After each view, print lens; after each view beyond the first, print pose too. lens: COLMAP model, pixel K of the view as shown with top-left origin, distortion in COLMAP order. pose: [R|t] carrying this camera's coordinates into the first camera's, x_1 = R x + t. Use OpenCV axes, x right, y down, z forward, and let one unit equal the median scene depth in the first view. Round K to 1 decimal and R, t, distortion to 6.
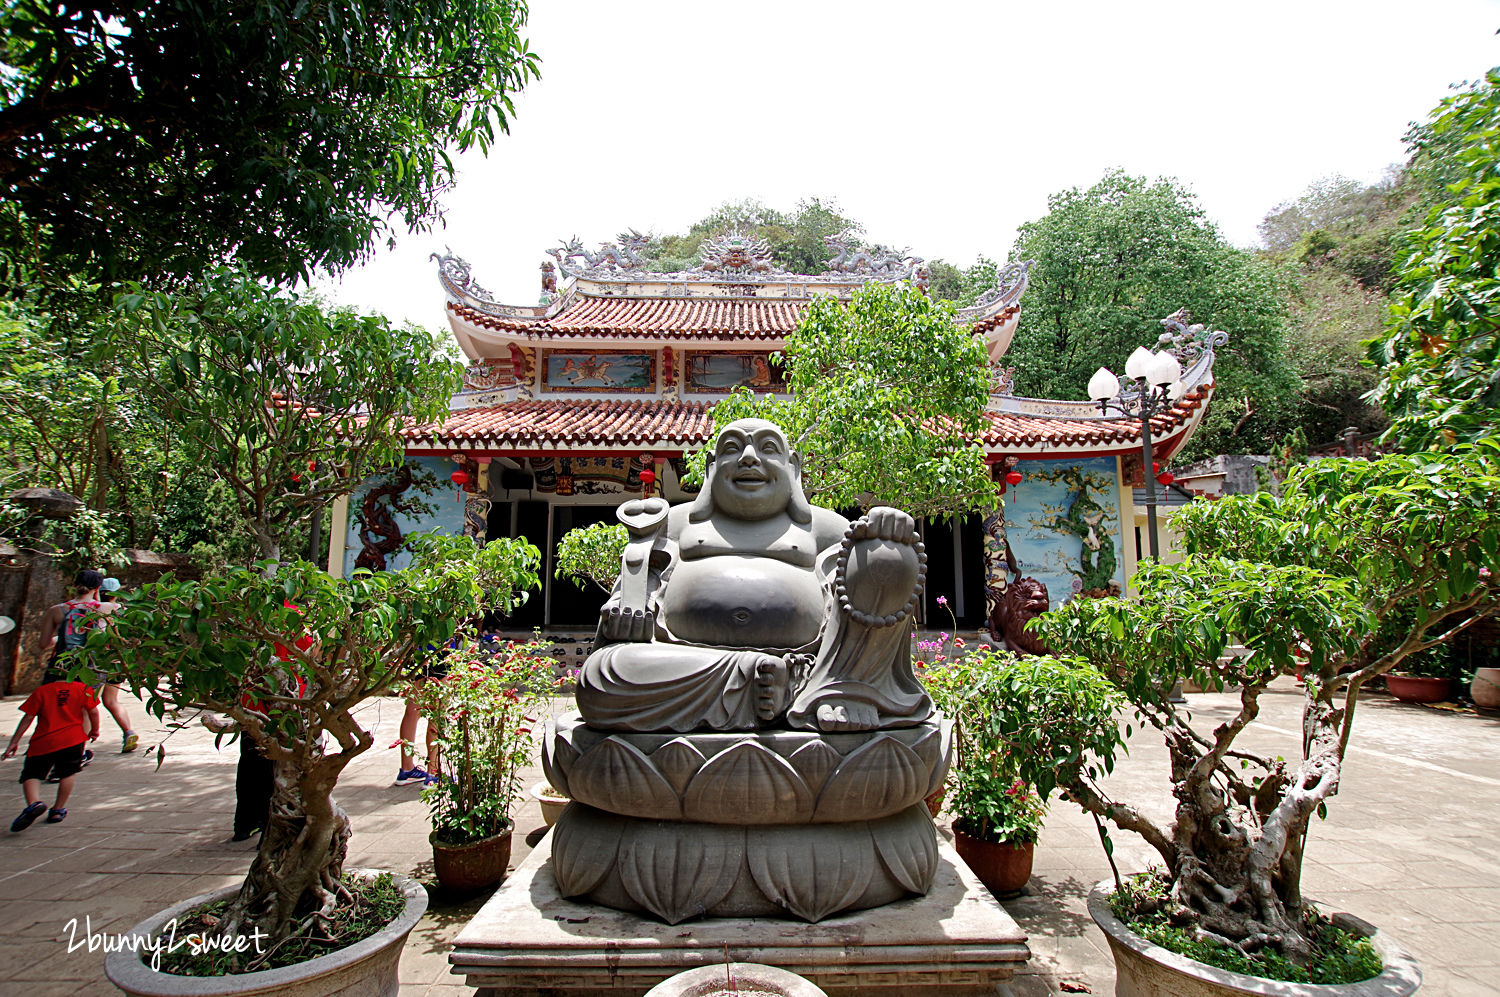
lens RADIAL K [[786.4, 0, 752.4], [0, 786.4, 495.2], [0, 0, 1]] dist [-0.021589, 0.002542]
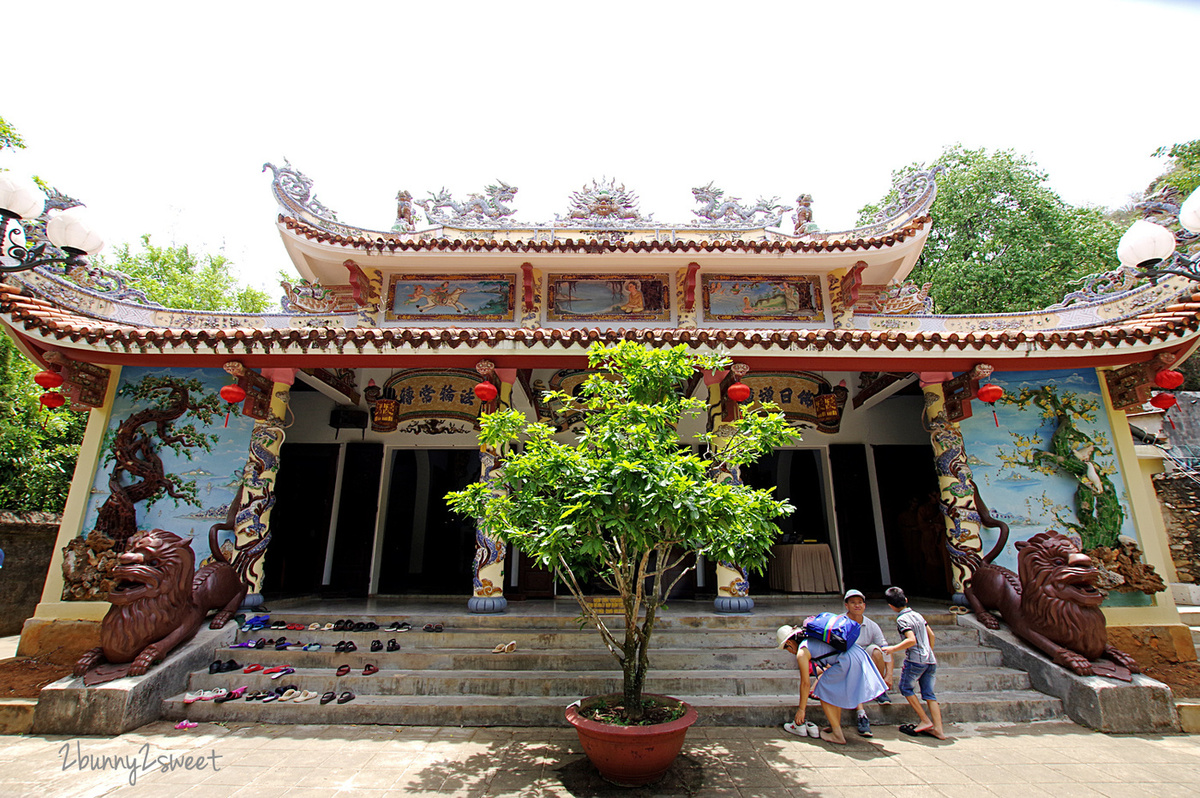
lens RADIAL K [[565.4, 0, 600.0], [0, 565.4, 399.0], [0, 0, 1]] dist [-0.028984, 0.005399]
pose [[0.999772, -0.004719, -0.020804, -0.015148], [0.001864, 0.990823, -0.135154, 0.045261], [0.021251, 0.135085, 0.990606, 0.412259]]
